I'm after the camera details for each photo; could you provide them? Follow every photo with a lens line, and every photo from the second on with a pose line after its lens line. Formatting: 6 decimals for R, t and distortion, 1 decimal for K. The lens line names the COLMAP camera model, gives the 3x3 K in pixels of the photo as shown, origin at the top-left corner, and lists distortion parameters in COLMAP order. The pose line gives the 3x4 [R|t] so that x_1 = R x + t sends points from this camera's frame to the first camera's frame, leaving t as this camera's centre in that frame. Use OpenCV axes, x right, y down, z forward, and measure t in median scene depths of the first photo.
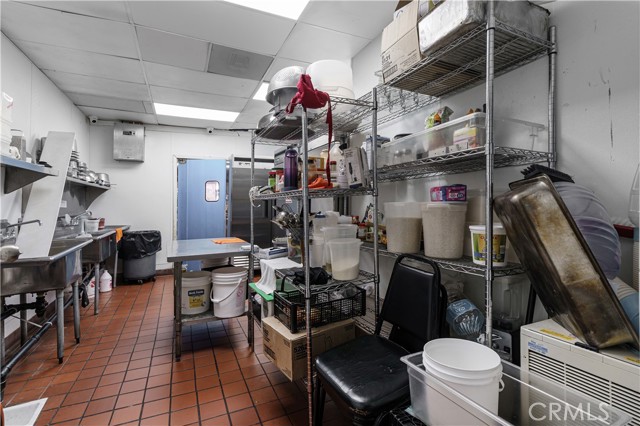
lens RADIAL K [[299.6, 0, 323.7], [0, 299.6, 193.3], [0, 0, 1]] dist [-0.008614, 0.003715]
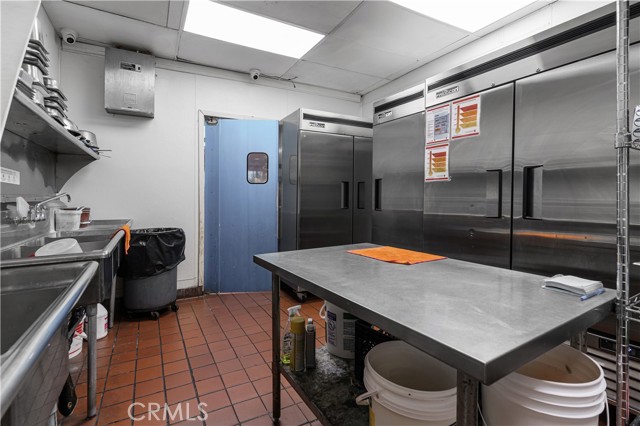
lens RADIAL K [[299.6, 0, 320.4], [0, 299.6, 193.8], [0, 0, 1]] dist [-0.008614, 0.003715]
pose [[0.997442, 0.015769, 0.069724, -0.324805], [-0.018073, 0.999307, 0.032530, 0.029248], [-0.069163, -0.033706, 0.997036, 0.384607]]
